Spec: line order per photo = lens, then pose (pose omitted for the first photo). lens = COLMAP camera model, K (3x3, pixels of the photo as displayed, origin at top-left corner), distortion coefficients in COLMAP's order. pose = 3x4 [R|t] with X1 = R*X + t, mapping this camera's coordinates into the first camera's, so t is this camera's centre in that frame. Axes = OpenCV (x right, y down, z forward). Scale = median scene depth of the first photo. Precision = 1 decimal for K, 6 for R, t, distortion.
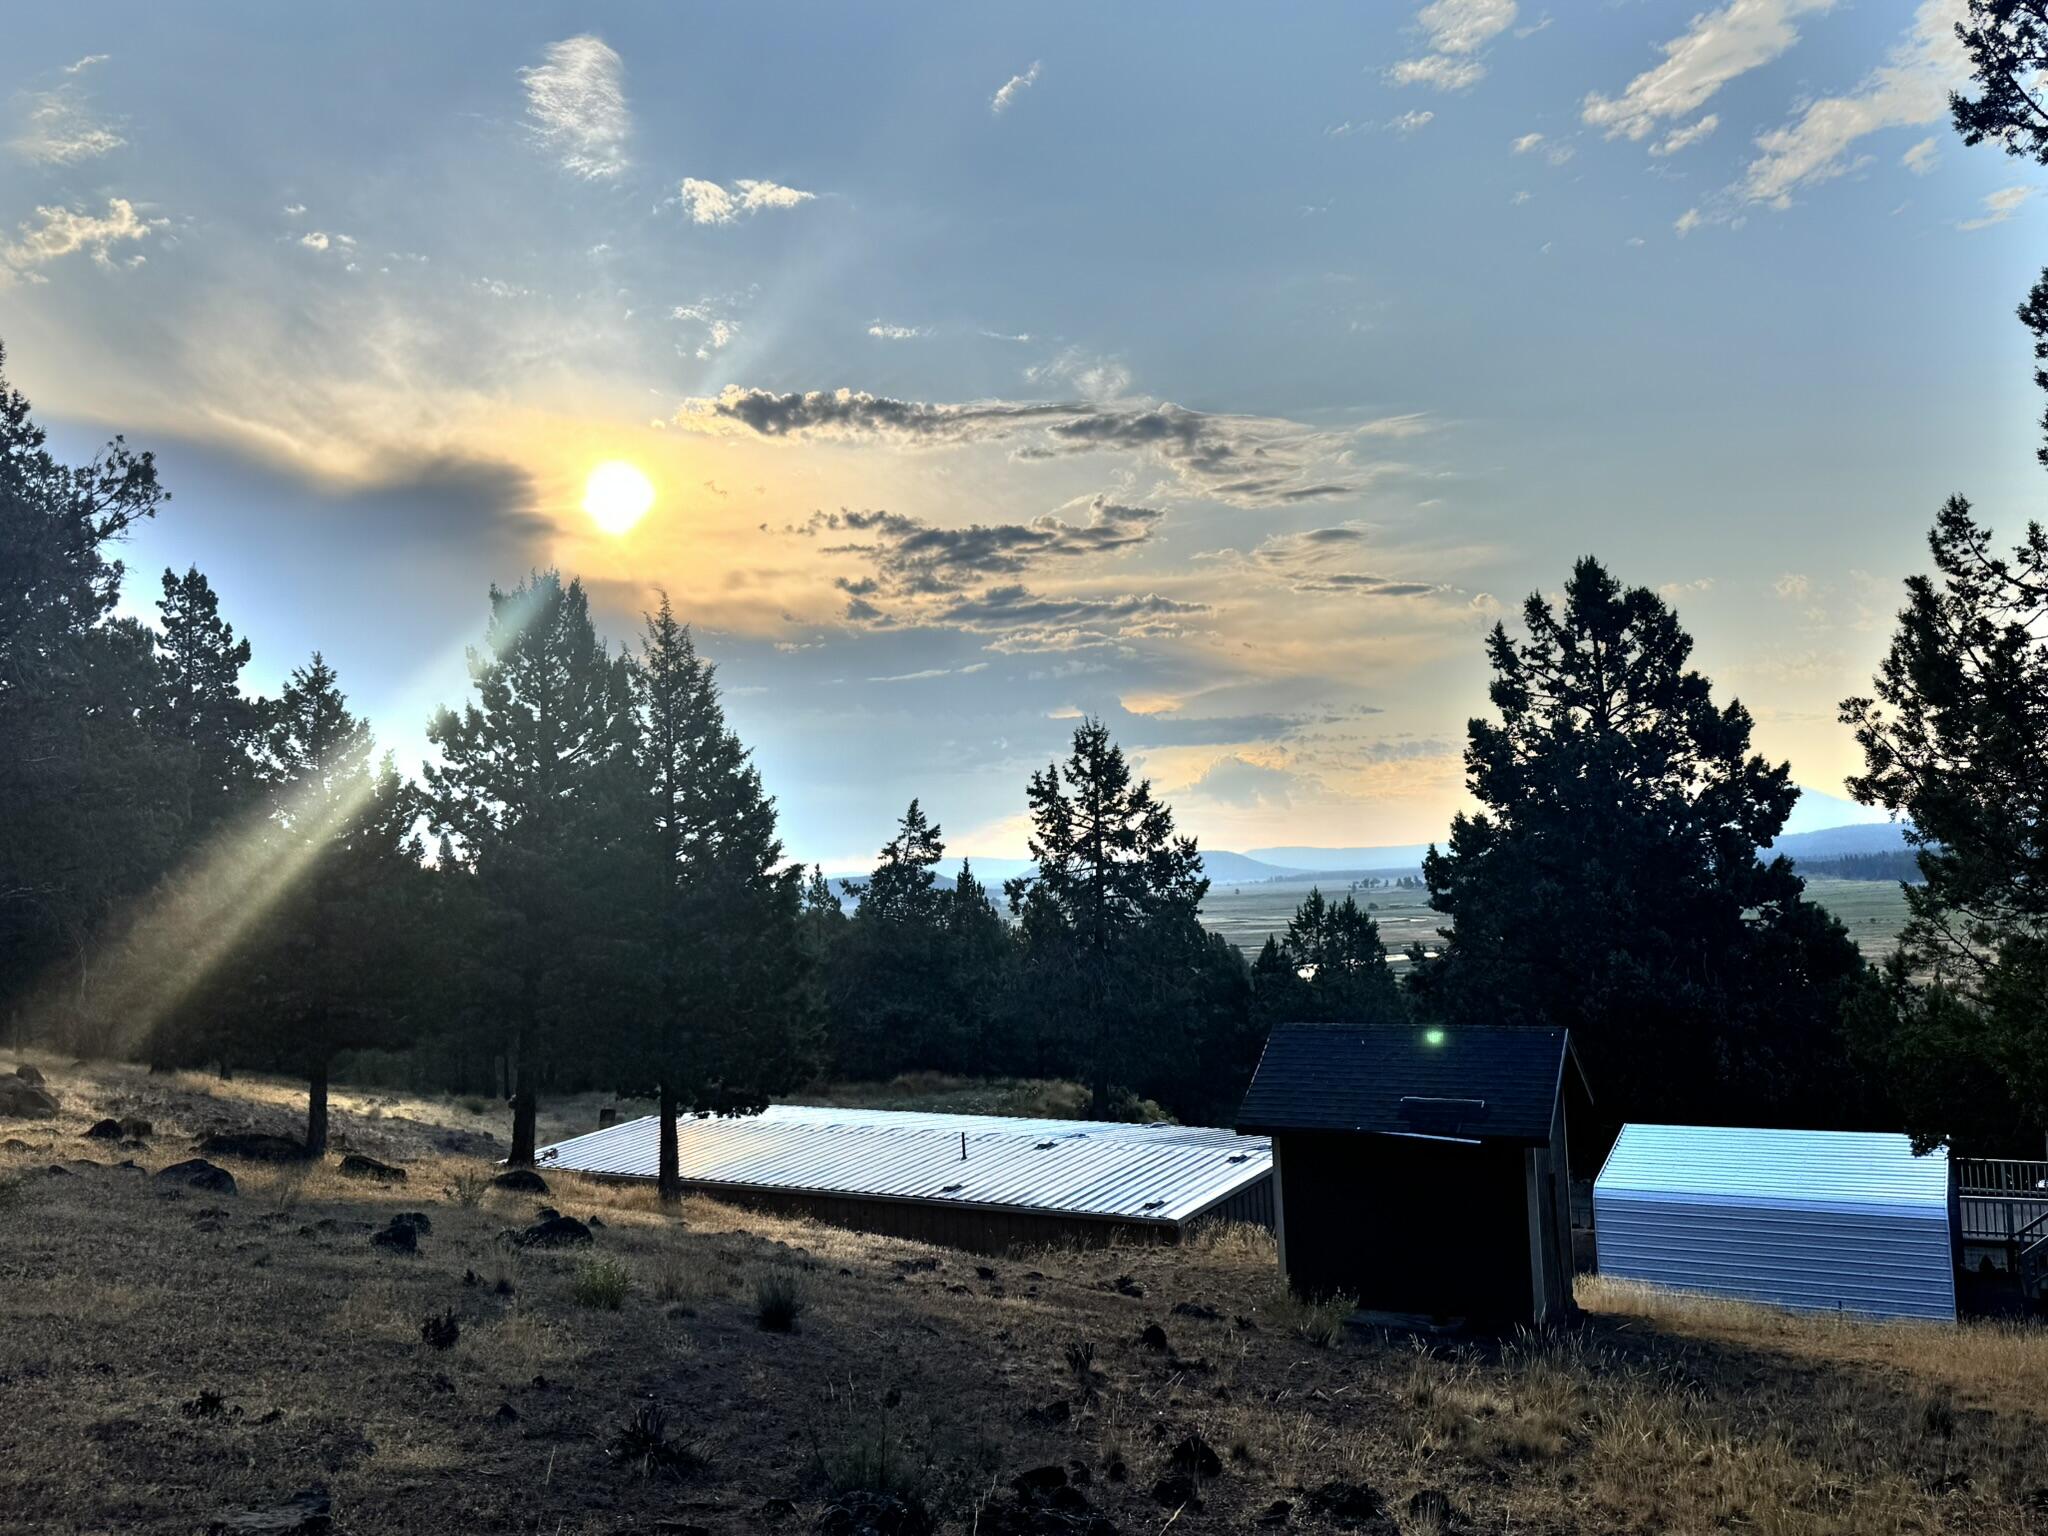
lens RADIAL K [[1744.6, 0, 1003.8], [0, 1744.6, 709.2], [0, 0, 1]] dist [0.054645, -0.007302]
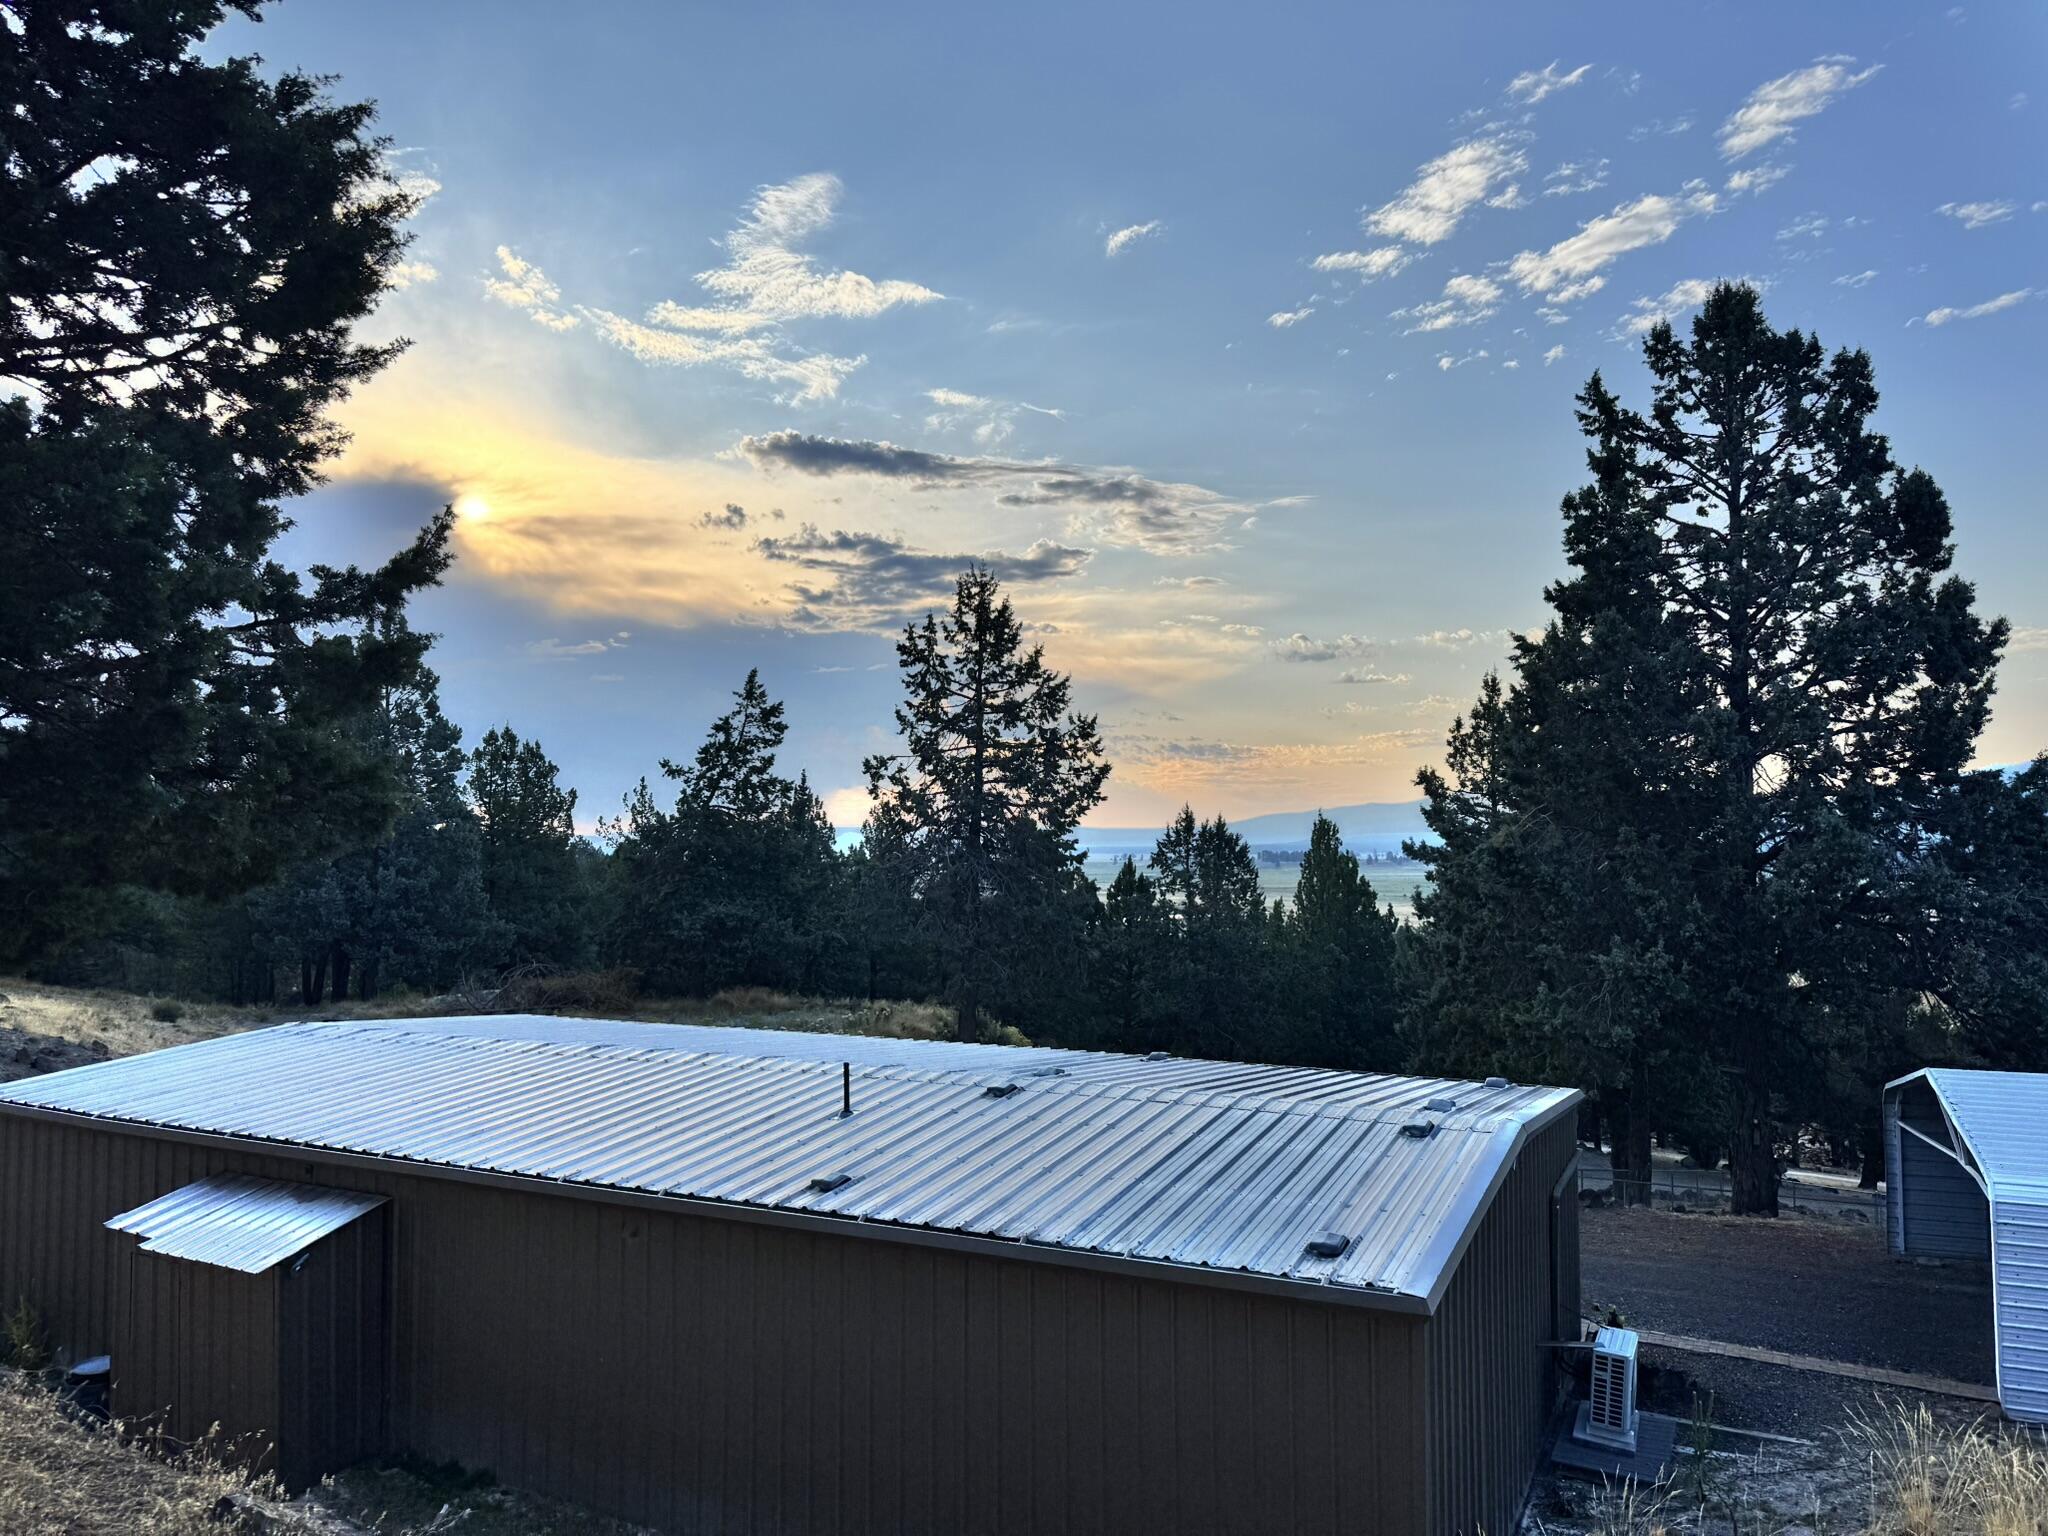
lens RADIAL K [[1439.6, 0, 1020.8], [0, 1439.6, 761.6], [0, 0, 1]] dist [0.057496, -0.068420]
pose [[0.989294, 0.047212, 0.138090, -0.019522], [-0.051791, 0.998214, 0.029758, 0.076213], [-0.136439, -0.036591, 0.989972, 0.318597]]
